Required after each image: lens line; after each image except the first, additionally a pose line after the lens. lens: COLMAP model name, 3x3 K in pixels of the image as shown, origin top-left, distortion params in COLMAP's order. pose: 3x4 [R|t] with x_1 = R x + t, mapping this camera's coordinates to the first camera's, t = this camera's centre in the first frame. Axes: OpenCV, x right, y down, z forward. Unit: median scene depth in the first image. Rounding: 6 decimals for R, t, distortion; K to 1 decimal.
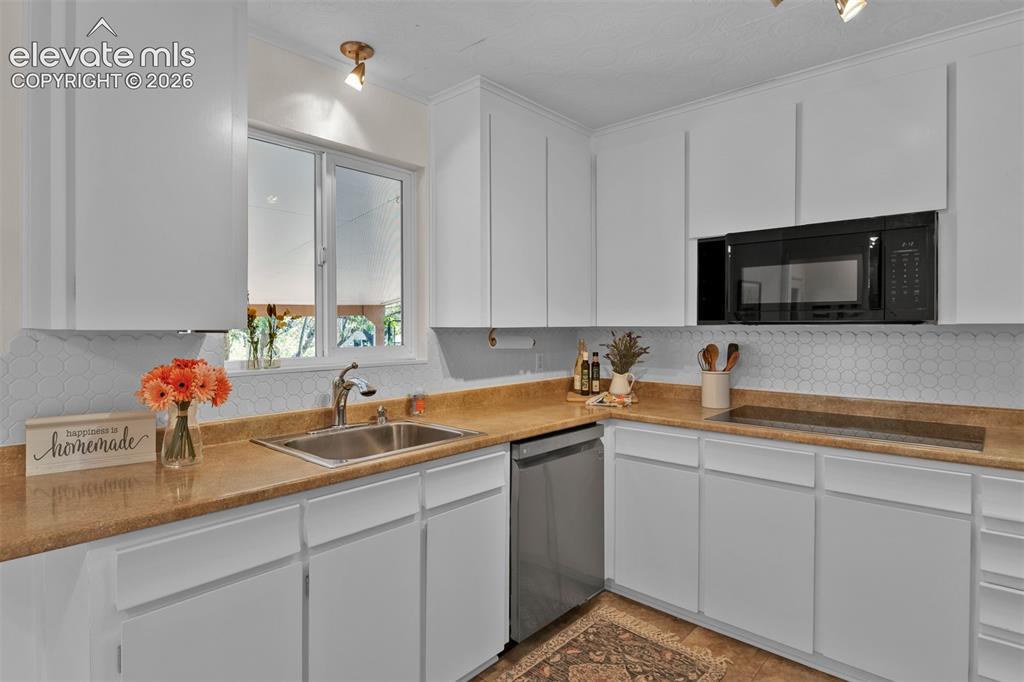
lens RADIAL K [[554.0, 0, 523.7], [0, 554.0, 327.0], [0, 0, 1]] dist [0.001890, 0.000068]
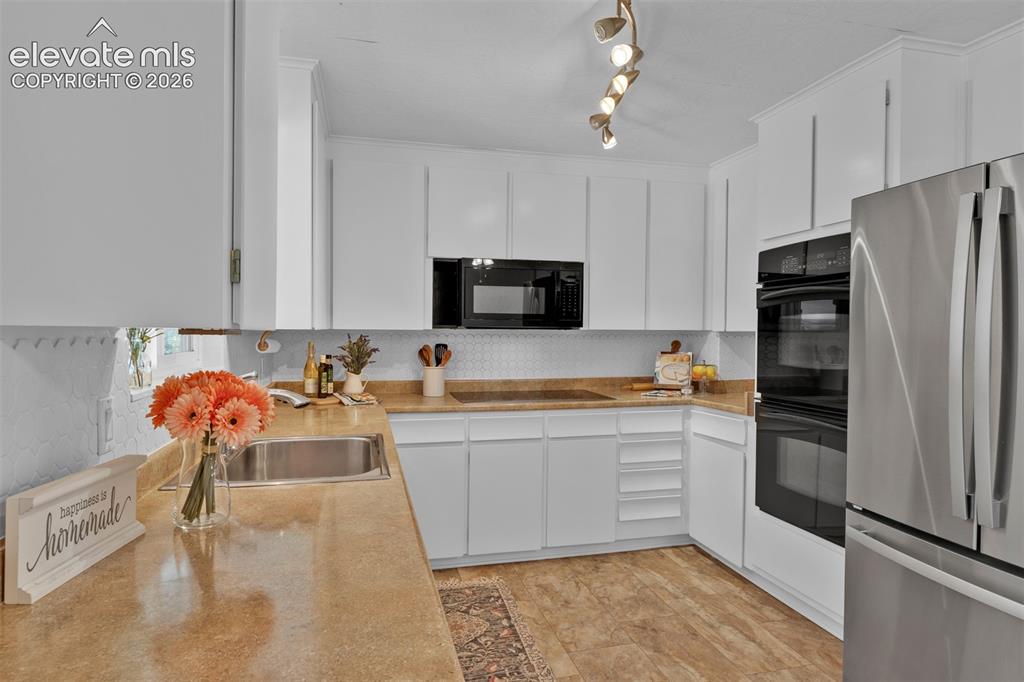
lens RADIAL K [[548.5, 0, 508.2], [0, 548.5, 335.5], [0, 0, 1]] dist [0.003257, -0.000469]
pose [[0.569895, -0.001035, 0.821717, -0.641455], [-0.004948, 0.999977, 0.004691, 0.005062], [-0.821703, -0.006739, 0.569877, 0.197857]]
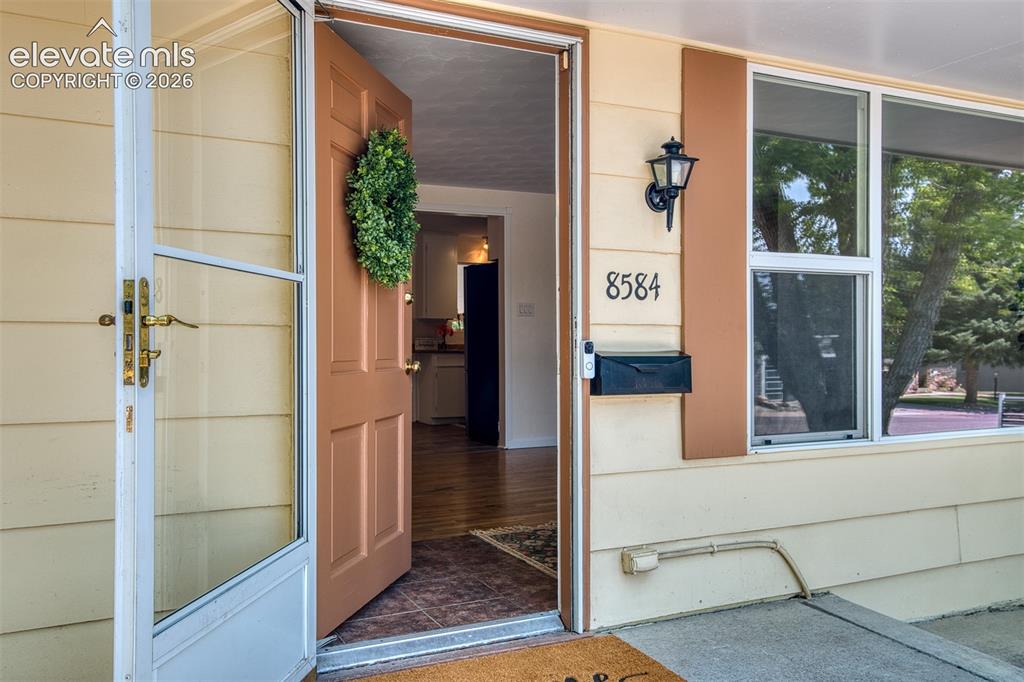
lens RADIAL K [[830.5, 0, 512.0], [0, 830.5, 341.0], [0, 0, 1]] dist [0.000618, -0.000305]
pose [[0.909532, 0.000082, -0.415635, 1.662915], [0.001115, 0.999996, 0.002638, 0.106013], [0.415633, -0.002862, 0.909528, -3.034317]]
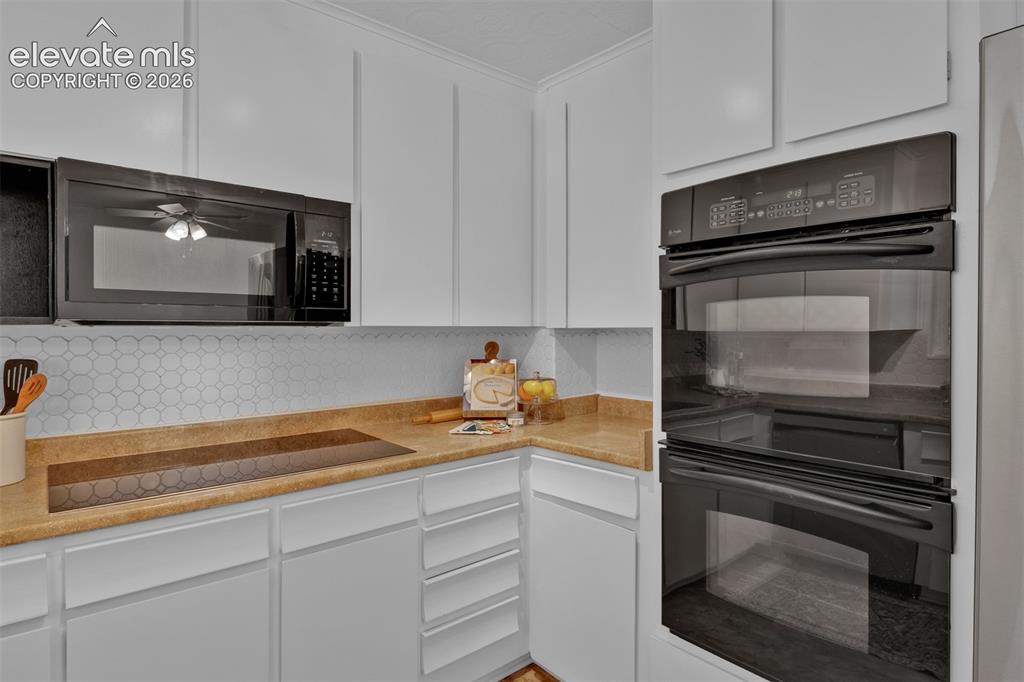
lens RADIAL K [[548.5, 0, 508.2], [0, 548.5, 335.5], [0, 0, 1]] dist [0.003257, -0.000469]
pose [[0.160168, -0.010871, 0.987030, -0.097633], [0.001423, 0.999941, 0.010783, 0.000781], [-0.987089, -0.000323, 0.160174, 0.502142]]
